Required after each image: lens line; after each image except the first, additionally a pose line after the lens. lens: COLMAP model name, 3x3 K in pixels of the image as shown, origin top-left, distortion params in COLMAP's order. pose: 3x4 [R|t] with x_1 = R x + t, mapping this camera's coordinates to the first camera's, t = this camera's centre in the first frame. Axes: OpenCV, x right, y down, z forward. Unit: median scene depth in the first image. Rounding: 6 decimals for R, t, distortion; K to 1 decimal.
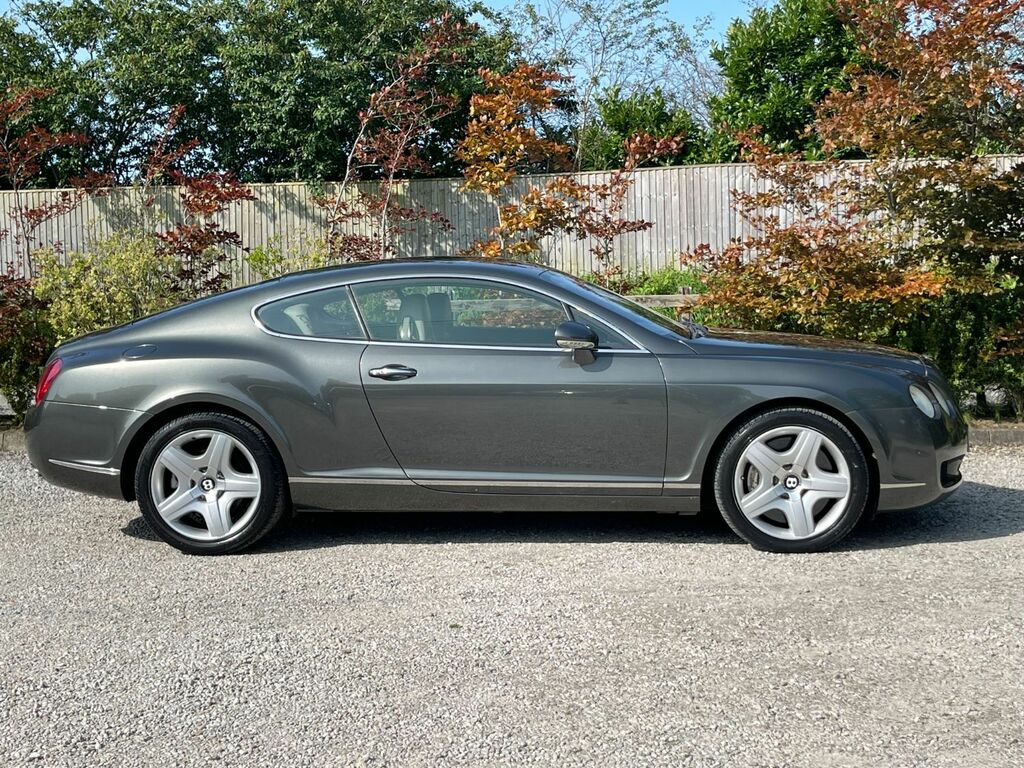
lens RADIAL K [[824.5, 0, 512.6], [0, 824.5, 397.9], [0, 0, 1]] dist [0.056464, -0.084069]
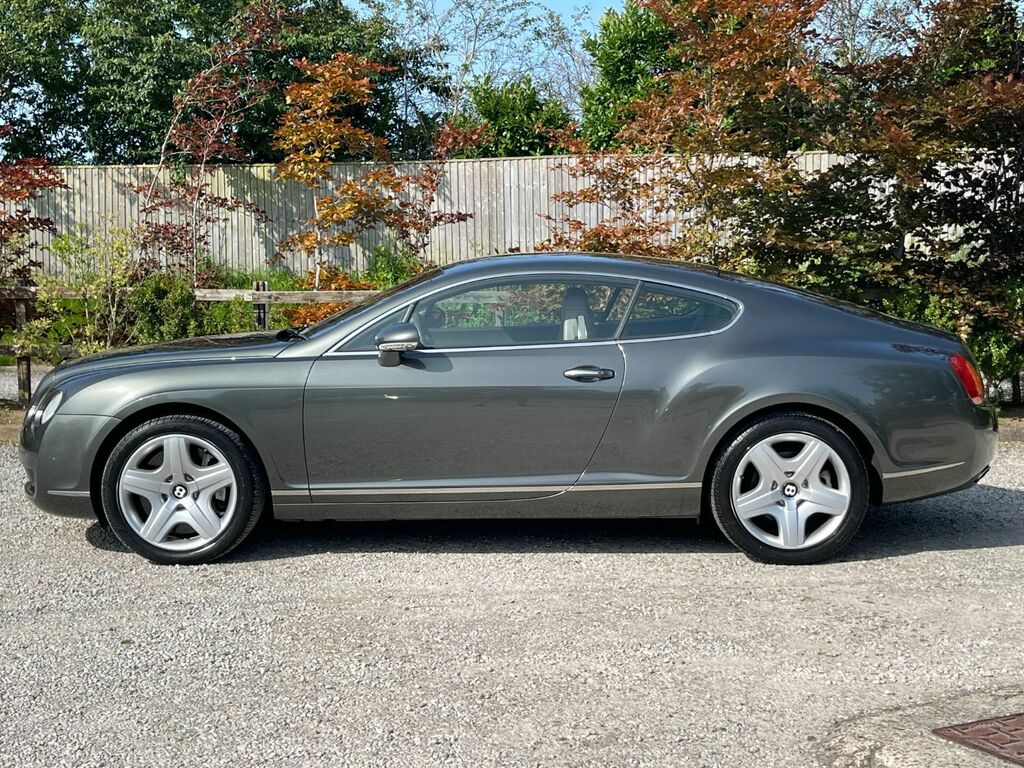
lens RADIAL K [[820.0, 0, 512.0], [0, 820.0, 384.0], [0, 0, 1]] dist [0.013712, -0.010974]
pose [[0.999488, 0.008763, 0.030775, 0.133241], [-0.009085, 0.999905, 0.010329, -0.015053], [-0.030681, -0.010603, 0.999473, 0.011227]]
